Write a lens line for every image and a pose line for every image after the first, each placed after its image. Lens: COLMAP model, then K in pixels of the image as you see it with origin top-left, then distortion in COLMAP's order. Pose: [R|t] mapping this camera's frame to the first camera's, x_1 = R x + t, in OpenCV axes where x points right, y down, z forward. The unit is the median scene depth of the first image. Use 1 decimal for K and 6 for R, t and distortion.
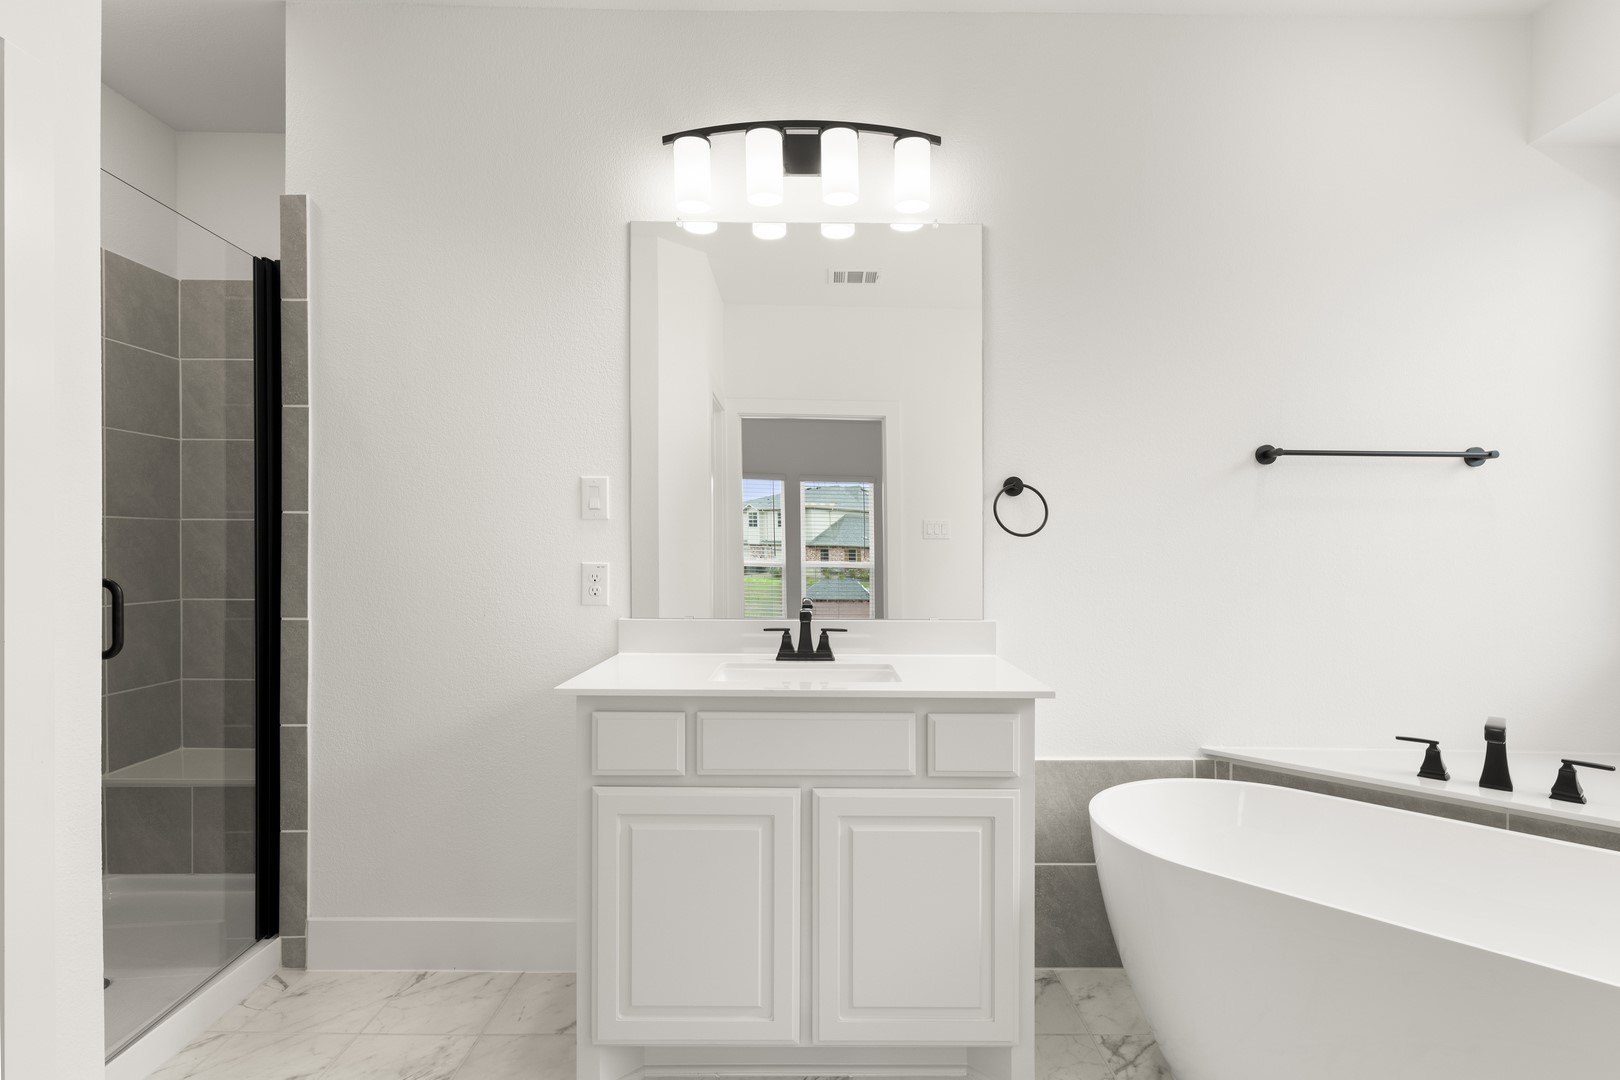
lens RADIAL K [[802.4, 0, 819.7], [0, 802.4, 501.1], [0, 0, 1]] dist [0.002141, 0.003398]
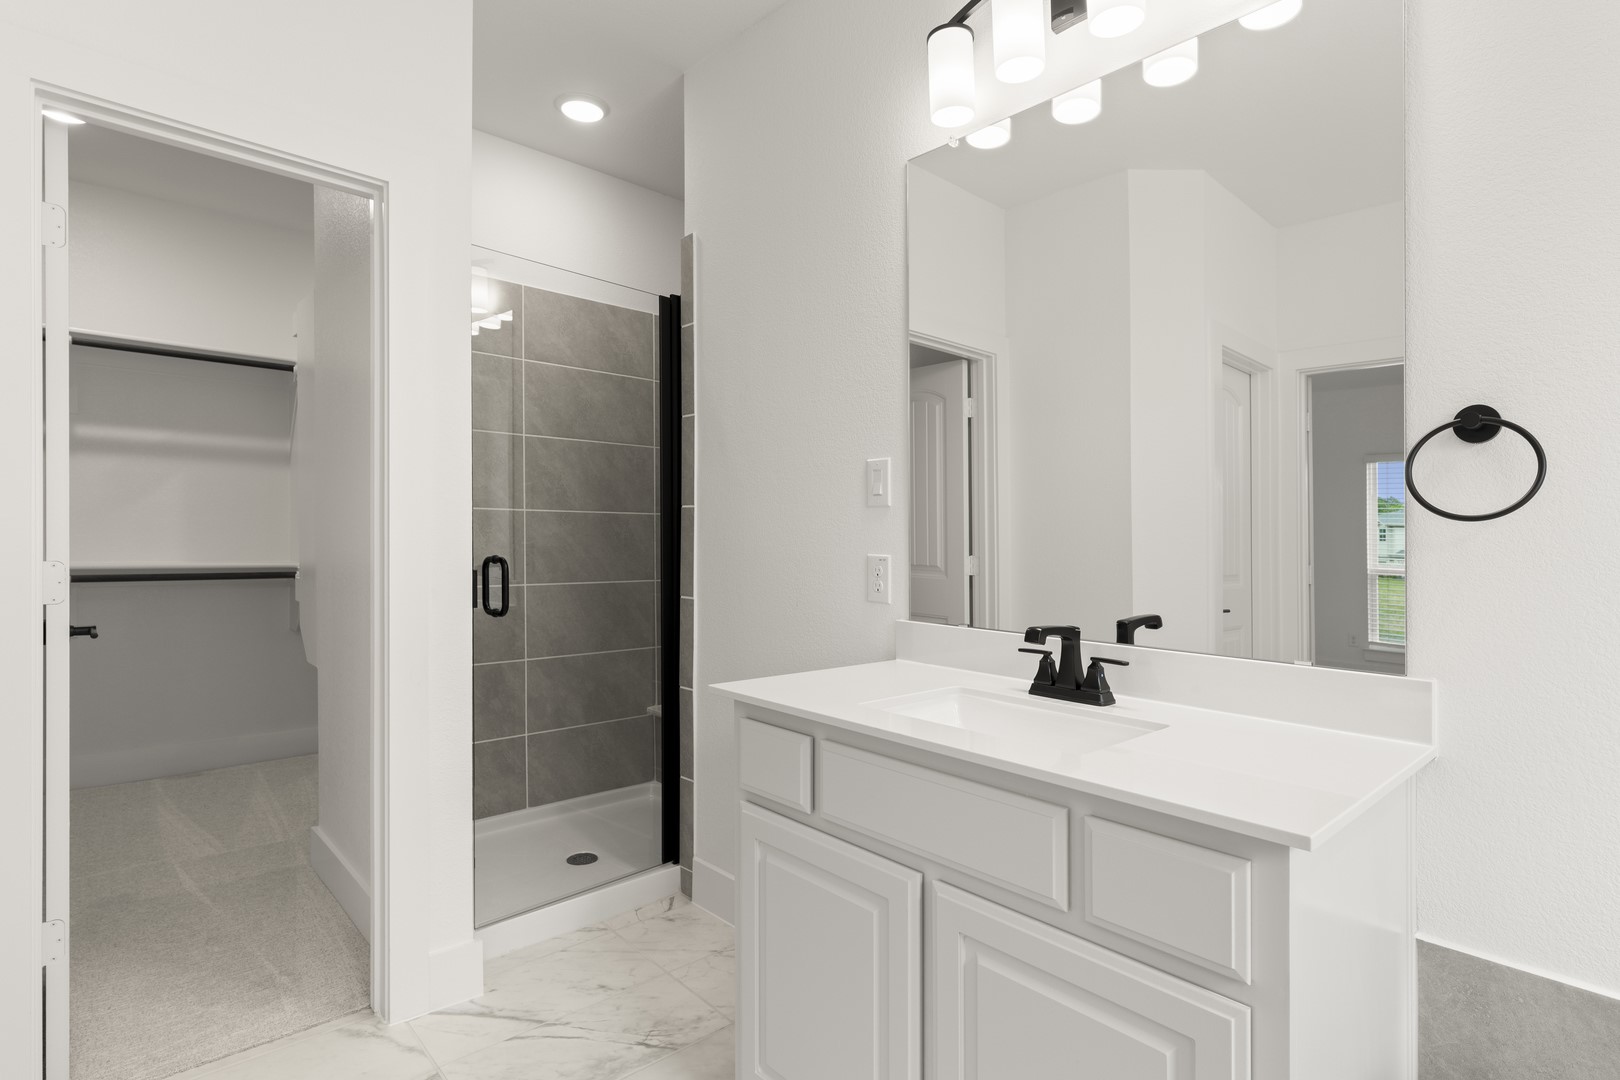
lens RADIAL K [[802.4, 0, 824.0], [0, 802.4, 507.5], [0, 0, 1]] dist [0.002141, 0.003398]
pose [[0.685316, -0.021956, -0.727915, 0.350105], [0.028639, 0.999585, -0.003188, 0.026190], [0.727682, -0.018663, 0.685660, 0.361030]]
